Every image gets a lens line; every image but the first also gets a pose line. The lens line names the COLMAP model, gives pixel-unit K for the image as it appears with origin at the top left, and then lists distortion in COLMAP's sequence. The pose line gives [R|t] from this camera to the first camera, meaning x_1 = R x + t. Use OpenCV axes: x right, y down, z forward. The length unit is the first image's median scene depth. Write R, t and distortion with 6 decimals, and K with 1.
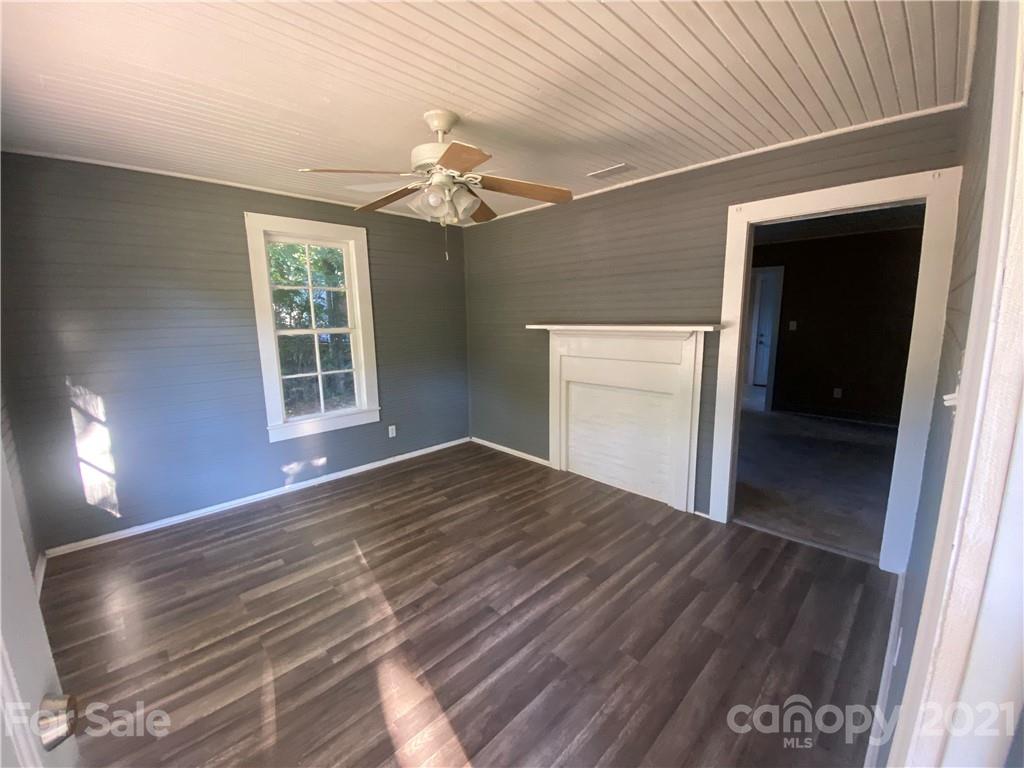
lens RADIAL K [[420.3, 0, 509.0], [0, 420.3, 380.3], [0, 0, 1]] dist [0.037358, -0.000311]
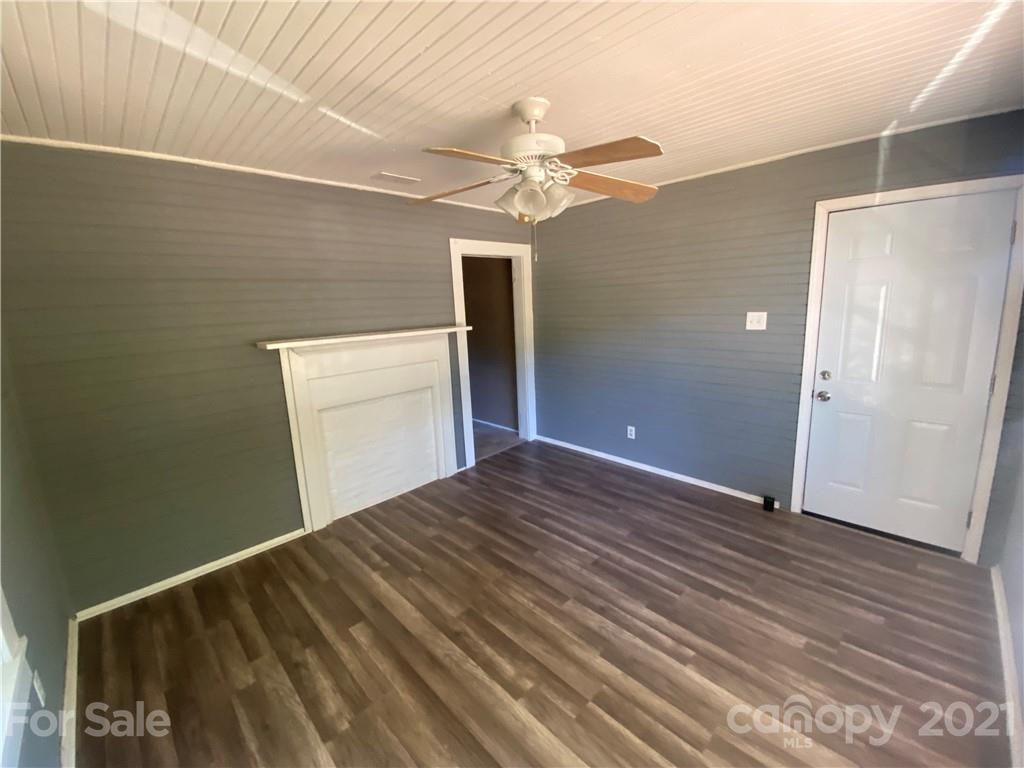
lens RADIAL K [[420.3, 0, 509.0], [0, 420.3, 380.3], [0, 0, 1]] dist [0.037358, -0.000311]
pose [[0.001280, -0.173118, 0.984900, -0.831748], [0.205721, 0.963880, 0.169156, -0.150018], [-0.978610, 0.202399, 0.036848, 0.806306]]
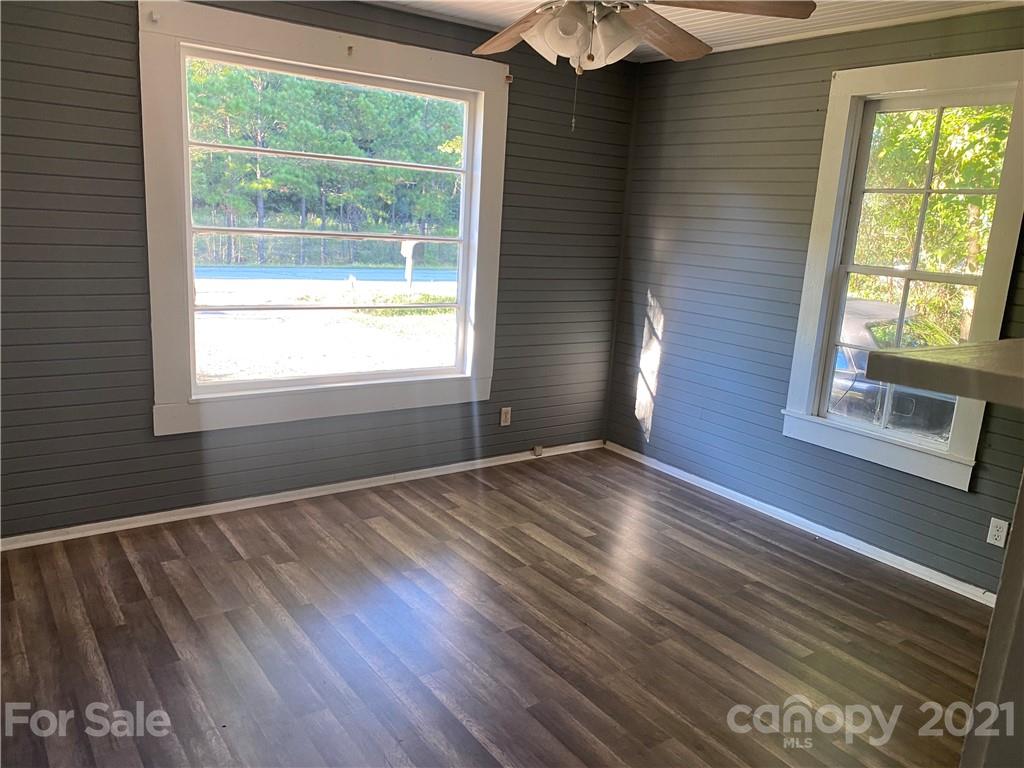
lens RADIAL K [[779.6, 0, 512.0], [0, 779.6, 384.0], [0, 0, 1]] dist [0.009724, 0.002724]
pose [[-0.148552, 0.208931, -0.966582, 0.749328], [-0.221409, 0.945587, 0.238420, -0.140950], [0.963800, 0.249427, -0.094209, 0.829868]]
